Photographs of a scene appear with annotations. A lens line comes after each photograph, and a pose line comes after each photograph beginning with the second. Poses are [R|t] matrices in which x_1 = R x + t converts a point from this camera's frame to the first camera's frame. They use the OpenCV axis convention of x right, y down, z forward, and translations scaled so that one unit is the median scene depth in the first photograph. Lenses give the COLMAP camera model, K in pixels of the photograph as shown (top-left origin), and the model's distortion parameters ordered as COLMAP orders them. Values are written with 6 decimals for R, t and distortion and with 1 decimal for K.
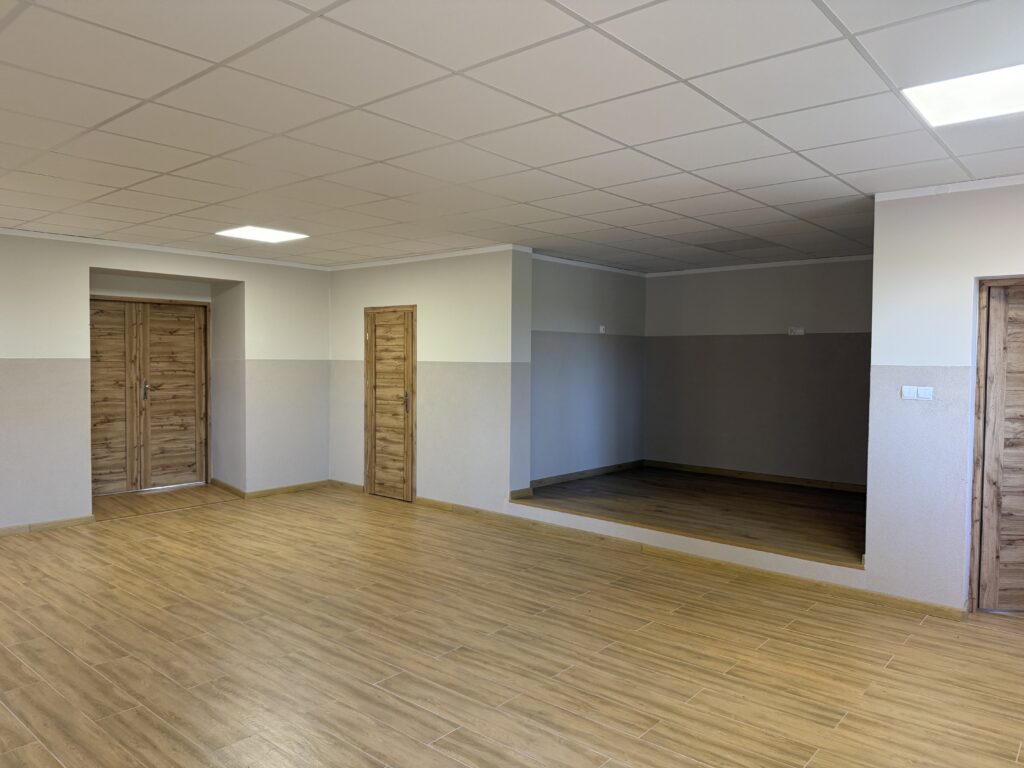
lens RADIAL K [[721.7, 0, 524.1], [0, 721.7, 387.0], [0, 0, 1]] dist [0.054514, -0.083420]
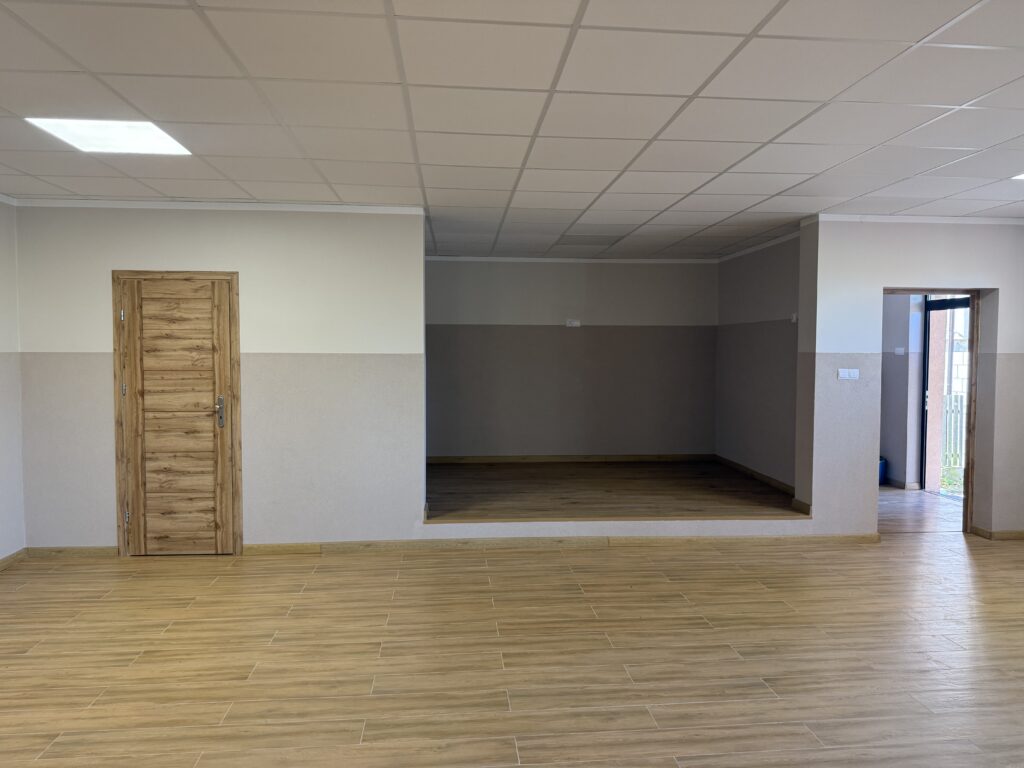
lens RADIAL K [[721.7, 0, 524.1], [0, 721.7, 387.0], [0, 0, 1]] dist [0.054514, -0.083420]
pose [[0.692189, -0.042739, 0.720449, -0.462880], [0.031199, 0.999084, 0.029294, -0.014499], [-0.721041, 0.002200, 0.692889, 0.307359]]
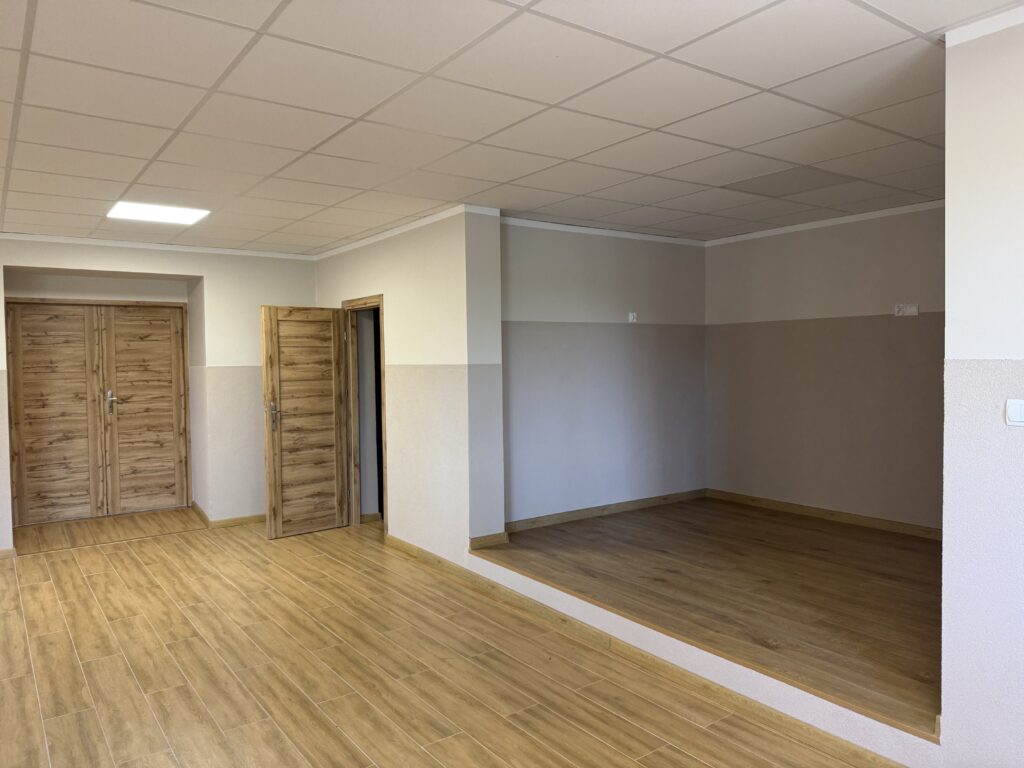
lens RADIAL K [[721.7, 0, 524.1], [0, 721.7, 387.0], [0, 0, 1]] dist [0.054514, -0.083420]
pose [[0.972639, -0.012284, -0.231995, 0.184751], [0.012309, 0.999923, -0.001341, -0.008306], [0.231994, -0.001552, 0.972716, 0.256230]]
